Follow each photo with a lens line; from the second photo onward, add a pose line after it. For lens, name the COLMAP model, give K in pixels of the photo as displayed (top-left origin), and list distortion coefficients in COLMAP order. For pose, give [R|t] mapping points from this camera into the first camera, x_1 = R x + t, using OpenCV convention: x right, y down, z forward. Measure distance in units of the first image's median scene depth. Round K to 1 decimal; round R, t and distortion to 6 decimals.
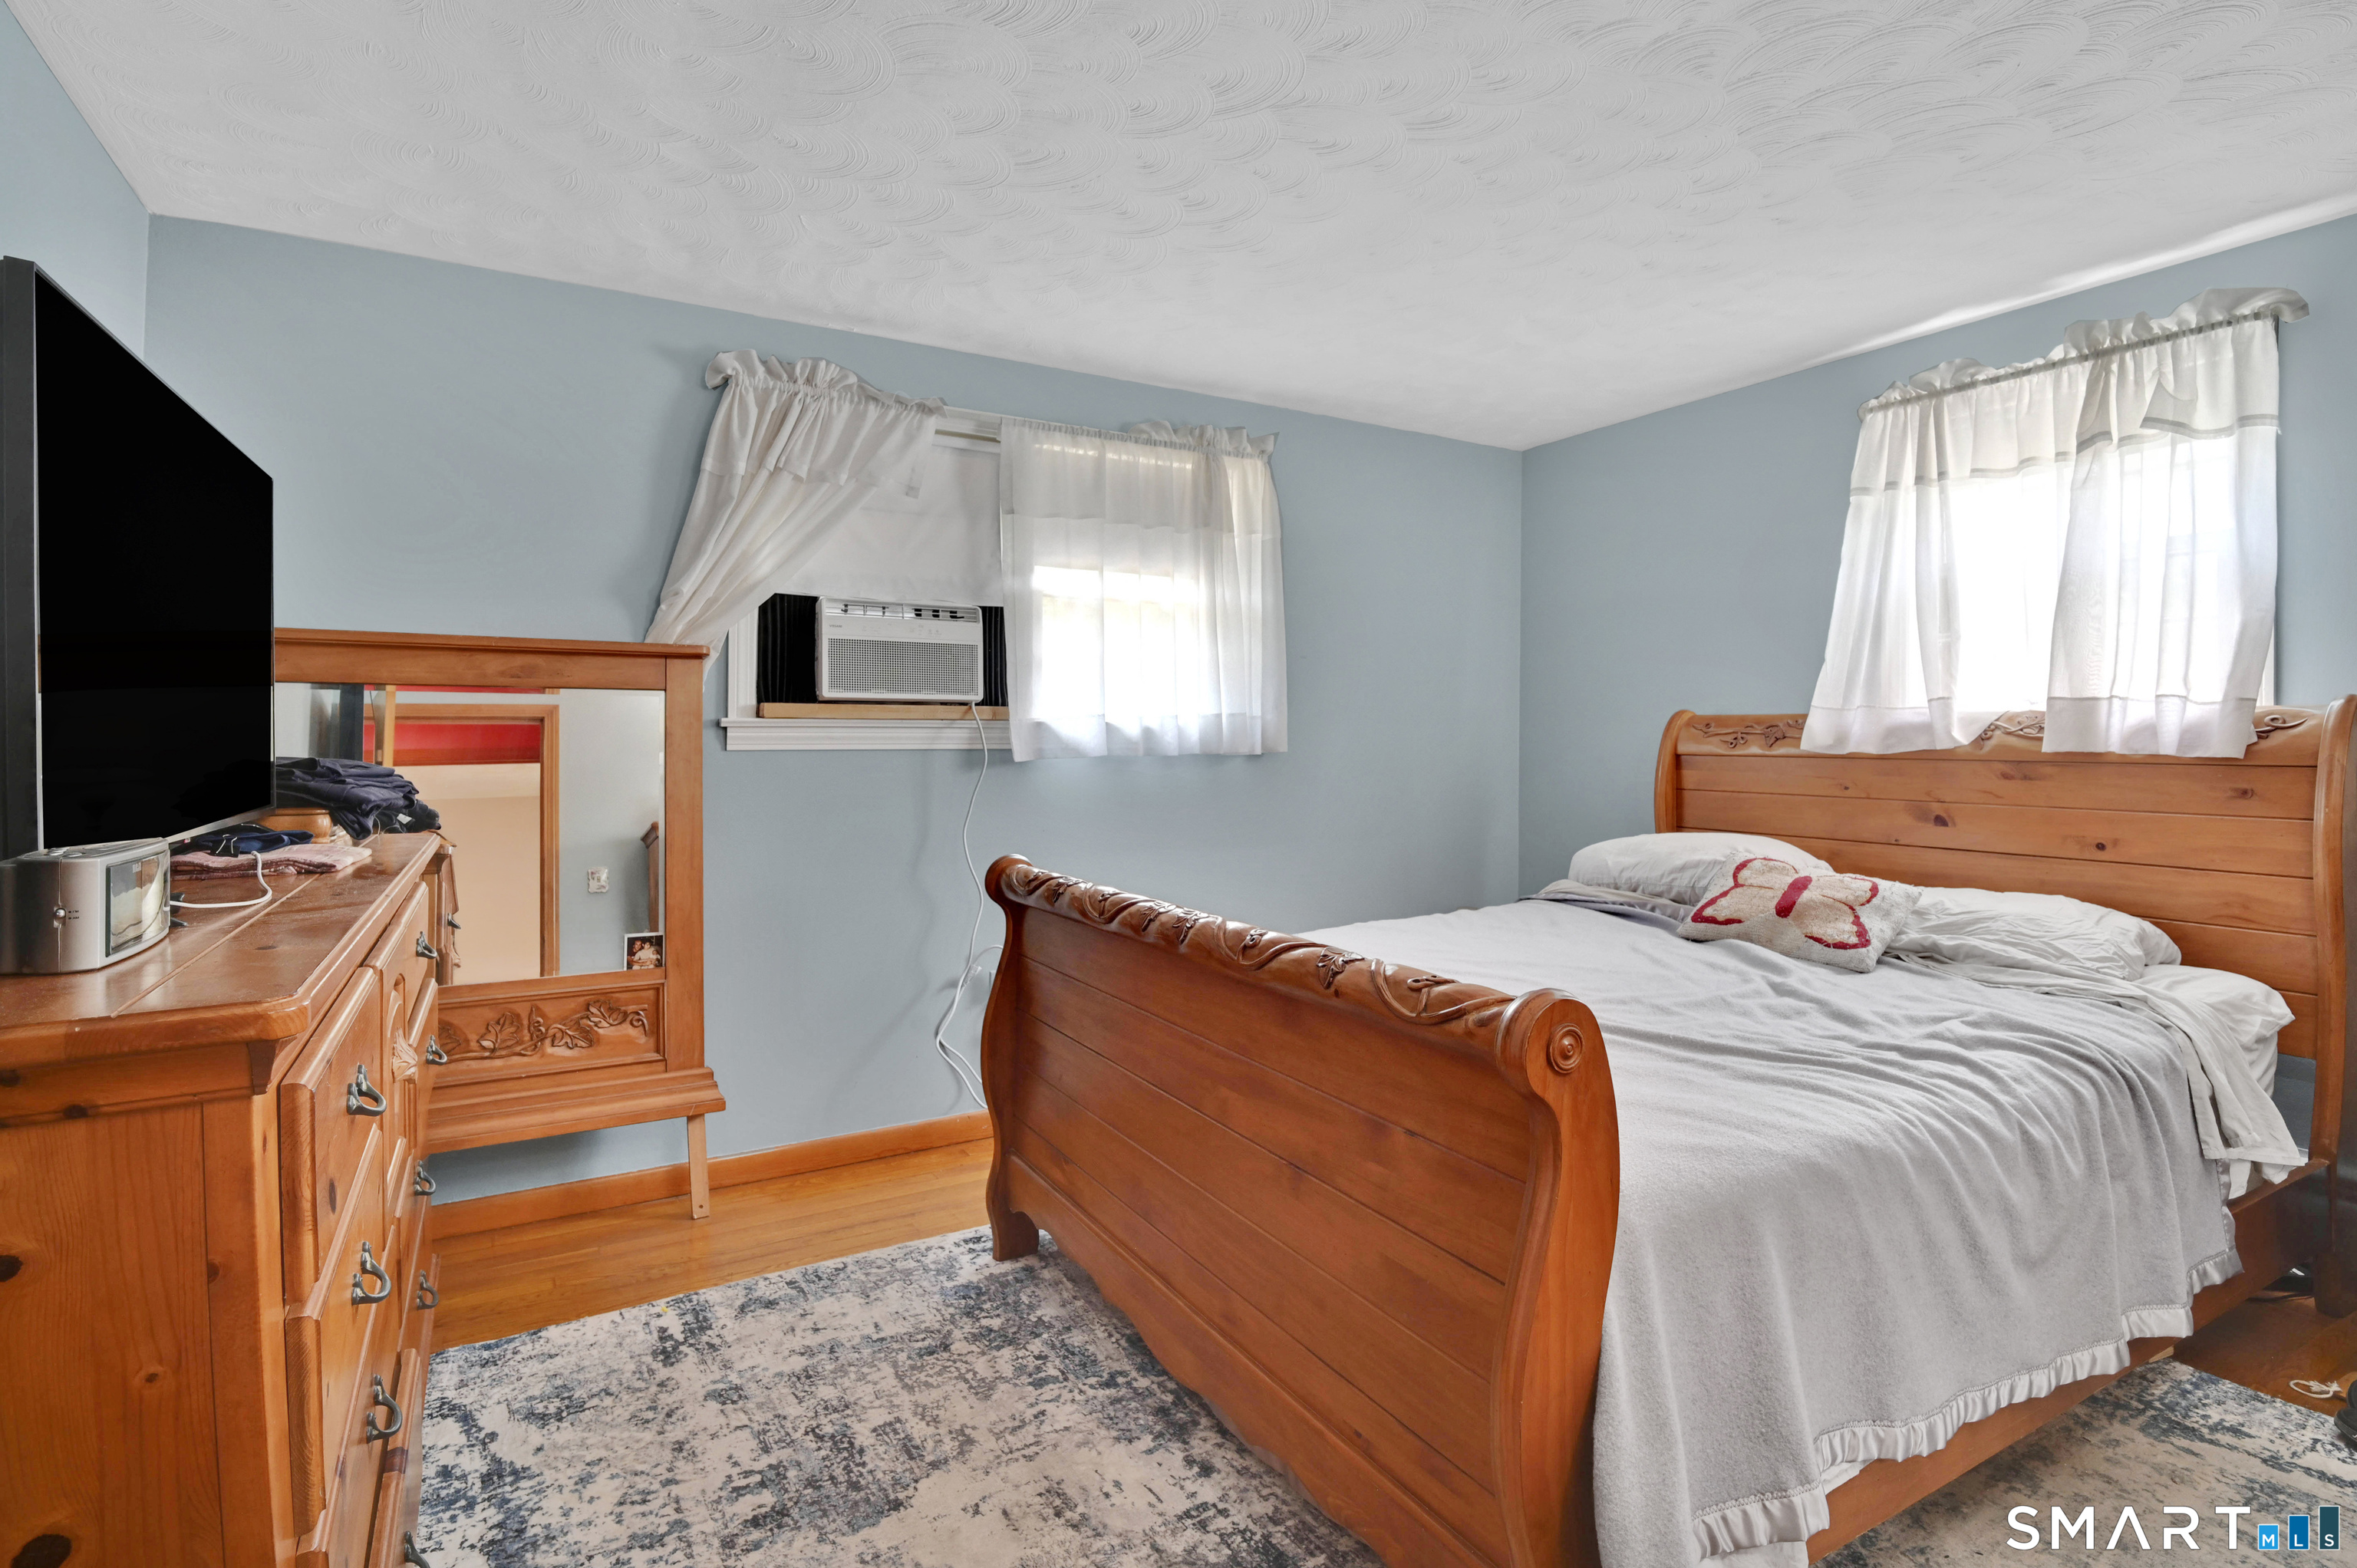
lens RADIAL K [[1129.1, 0, 1184.3], [0, 1129.1, 764.9], [0, 0, 1]] dist [-0.005727, -0.000433]
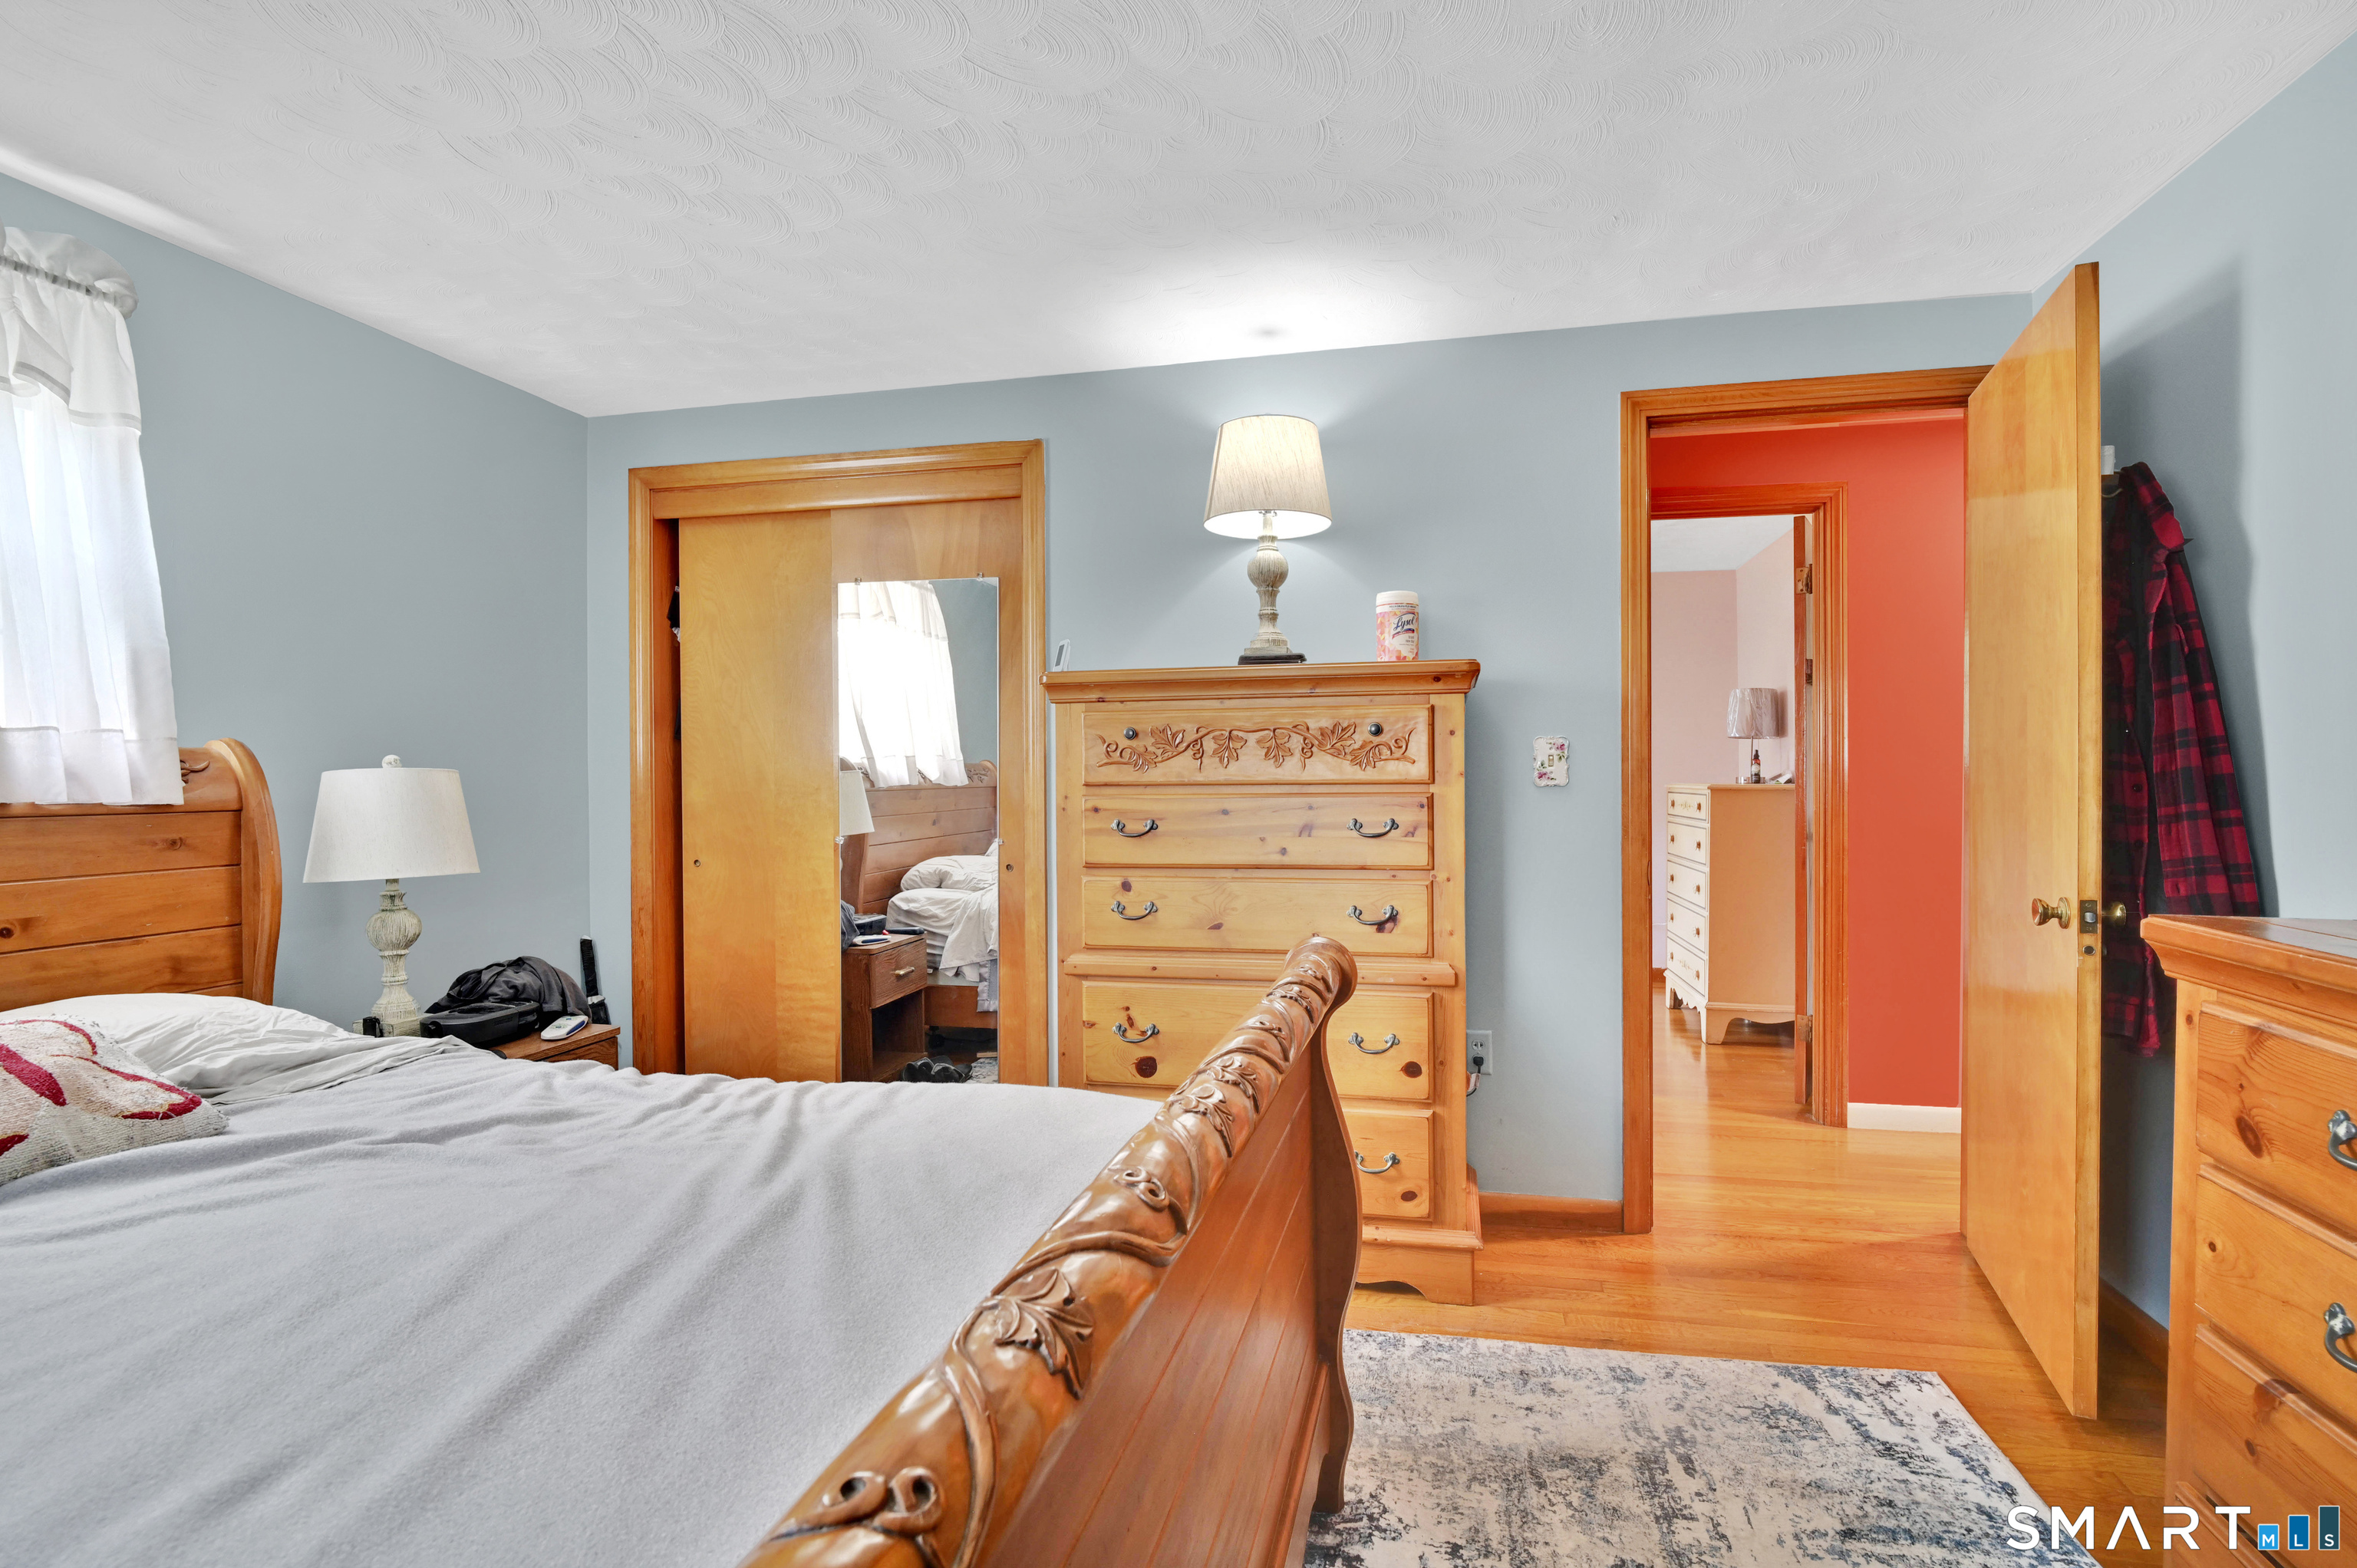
lens RADIAL K [[1129.1, 0, 1184.3], [0, 1129.1, 764.9], [0, 0, 1]] dist [-0.005727, -0.000433]
pose [[-0.709649, 0.010421, 0.704479, -0.808115], [0.021424, 0.999747, 0.006792, -0.061701], [-0.704230, 0.019913, -0.709693, 1.894867]]
